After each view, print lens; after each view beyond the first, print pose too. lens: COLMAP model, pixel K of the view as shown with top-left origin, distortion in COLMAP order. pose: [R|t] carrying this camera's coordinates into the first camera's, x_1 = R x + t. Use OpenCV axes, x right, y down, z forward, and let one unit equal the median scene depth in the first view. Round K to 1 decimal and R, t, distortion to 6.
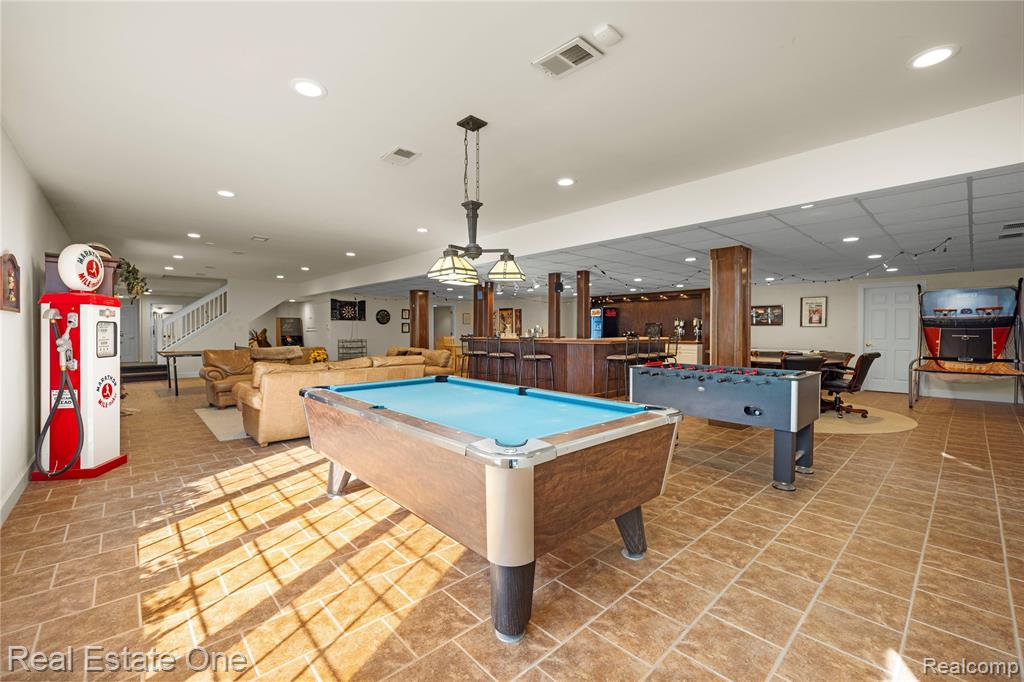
lens RADIAL K [[424.2, 0, 506.3], [0, 424.2, 334.9], [0, 0, 1]] dist [-0.001259, -0.000306]
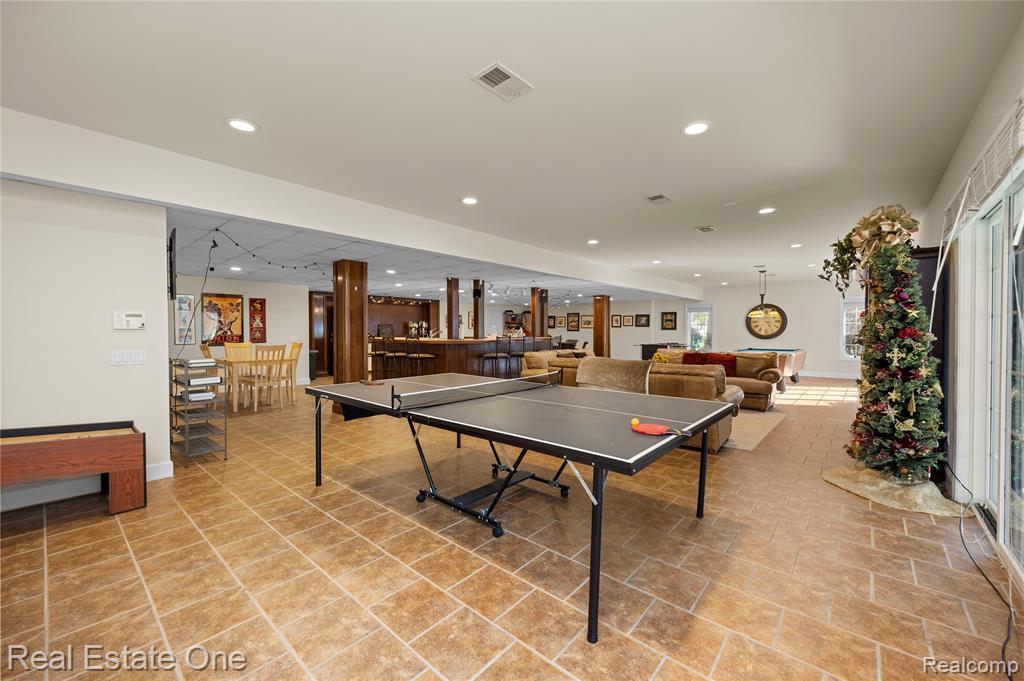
lens RADIAL K [[409.9, 0, 509.2], [0, 409.9, 335.1], [0, 0, 1]] dist [0.001560, 0.000505]
pose [[-0.136866, -0.011968, 0.990517, -0.826214], [0.011064, 0.999846, 0.013609, -0.013286], [-0.990528, 0.012821, -0.136713, 0.925228]]
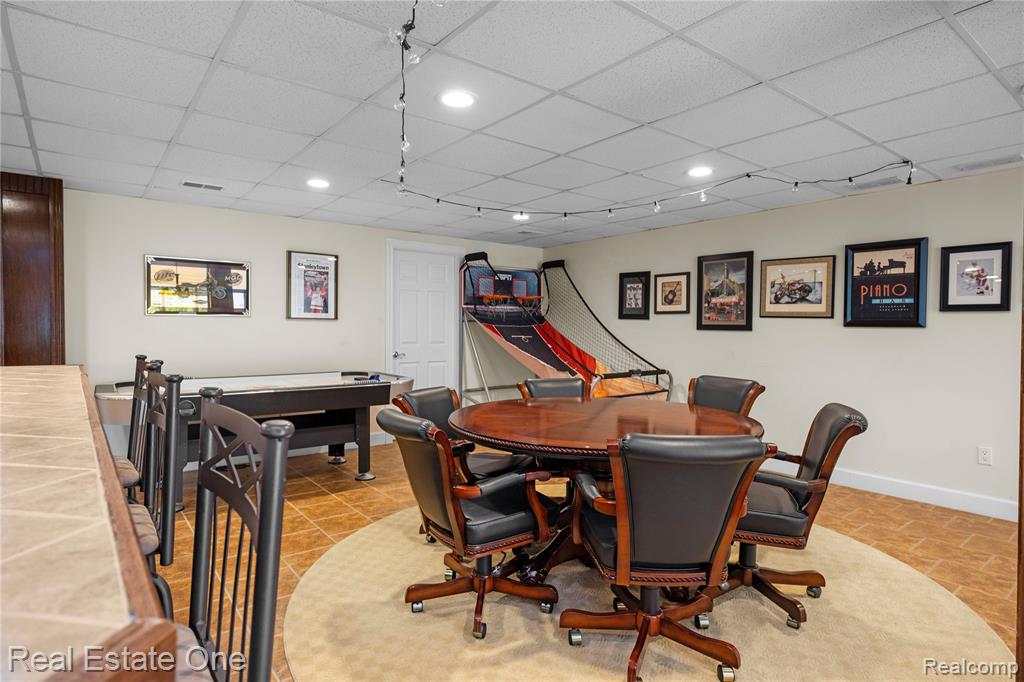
lens RADIAL K [[553.7, 0, 511.1], [0, 553.7, 336.2], [0, 0, 1]] dist [0.002105, -0.000903]
pose [[0.065083, -0.014576, 0.997773, 0.133338], [0.004368, 0.999888, 0.014322, -0.007677], [-0.997870, 0.003427, 0.065139, 0.641250]]
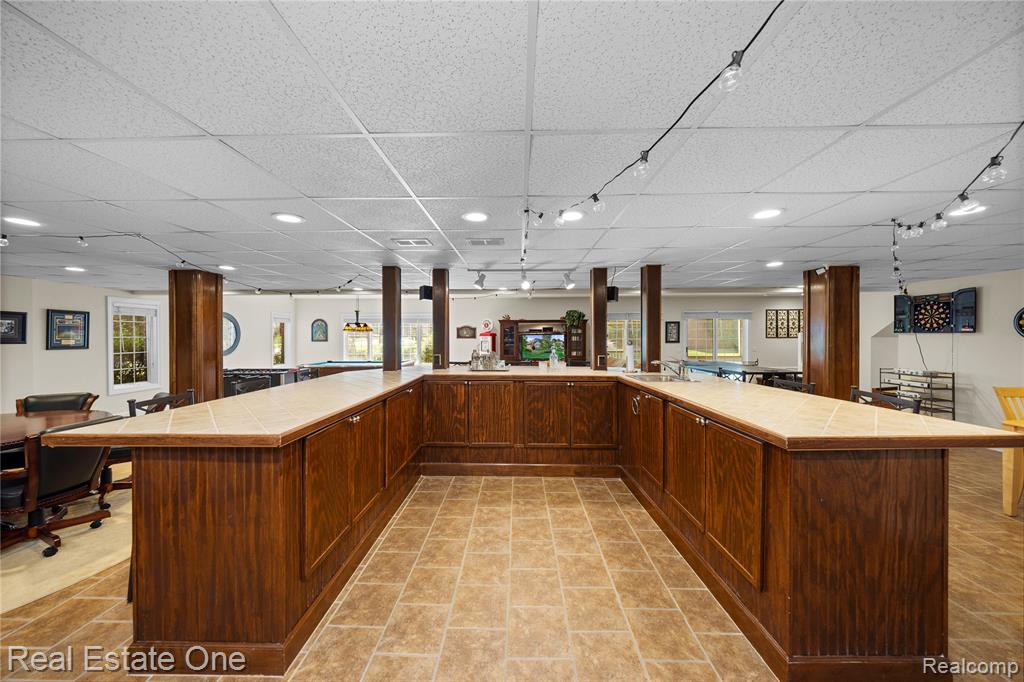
lens RADIAL K [[346.4, 0, 511.6], [0, 346.4, 336.5], [0, 0, 1]] dist [-0.002555, 0.000114]
pose [[-0.688752, 0.005124, -0.724979, 0.321722], [-0.006854, 0.999884, 0.013579, -0.037166], [0.724965, 0.014322, -0.688637, 1.082607]]
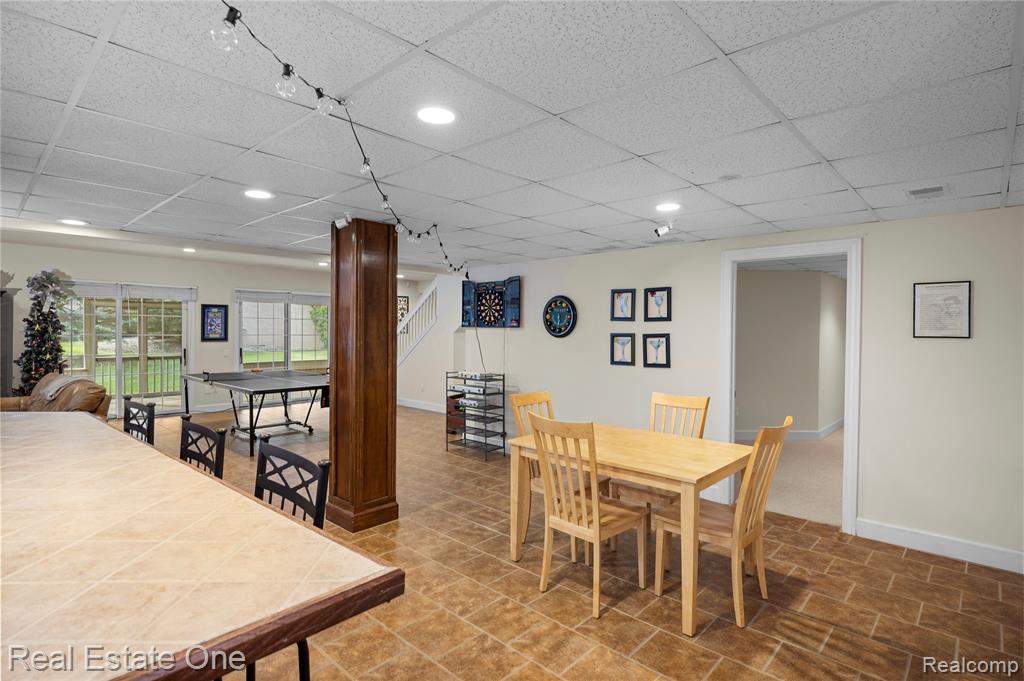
lens RADIAL K [[503.2, 0, 510.6], [0, 503.2, 338.2], [0, 0, 1]] dist [0.002966, 0.000233]
pose [[0.082404, 0.016659, -0.996460, 0.156537], [-0.020082, 0.999685, 0.015052, -0.036402], [0.996397, 0.018771, 0.082713, 1.153199]]
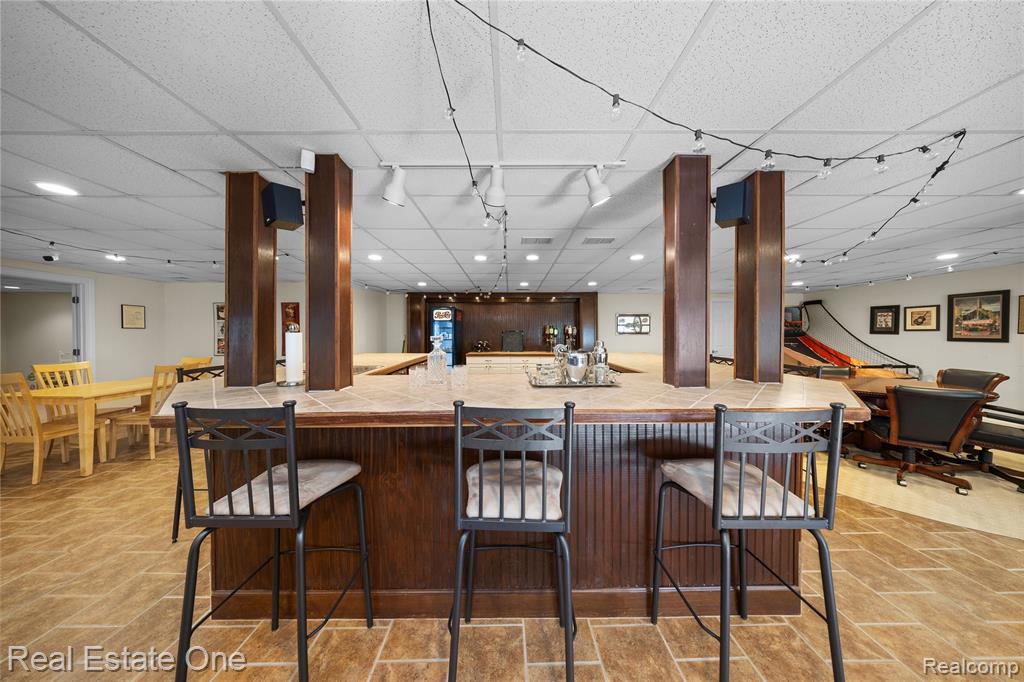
lens RADIAL K [[294.1, 0, 514.3], [0, 294.1, 336.8], [0, 0, 1]] dist [-0.001719, 0.000281]
pose [[0.663888, -0.009774, 0.747768, -0.083798], [0.010787, 0.999936, 0.003494, -0.019918], [-0.747754, 0.005747, 0.663951, 0.691378]]
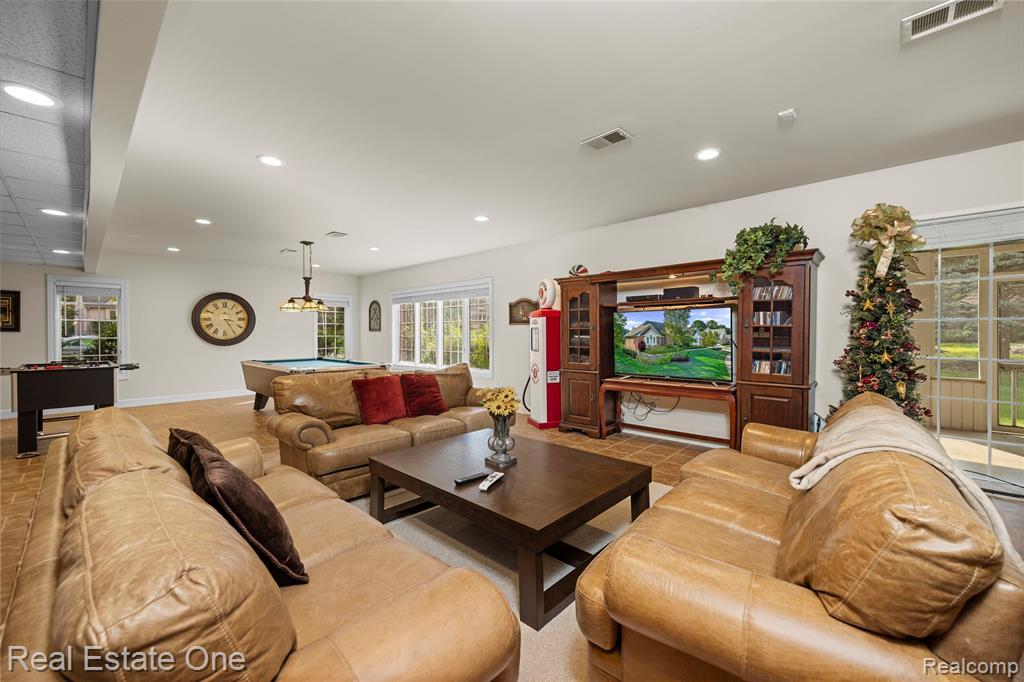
lens RADIAL K [[409.9, 0, 511.3], [0, 409.9, 333.0], [0, 0, 1]] dist [0.001560, 0.000505]
pose [[-0.996727, 0.001412, -0.080829, -0.269240], [0.000396, 0.999921, 0.012588, -0.011026], [0.080840, 0.012515, -0.996649, 0.869373]]
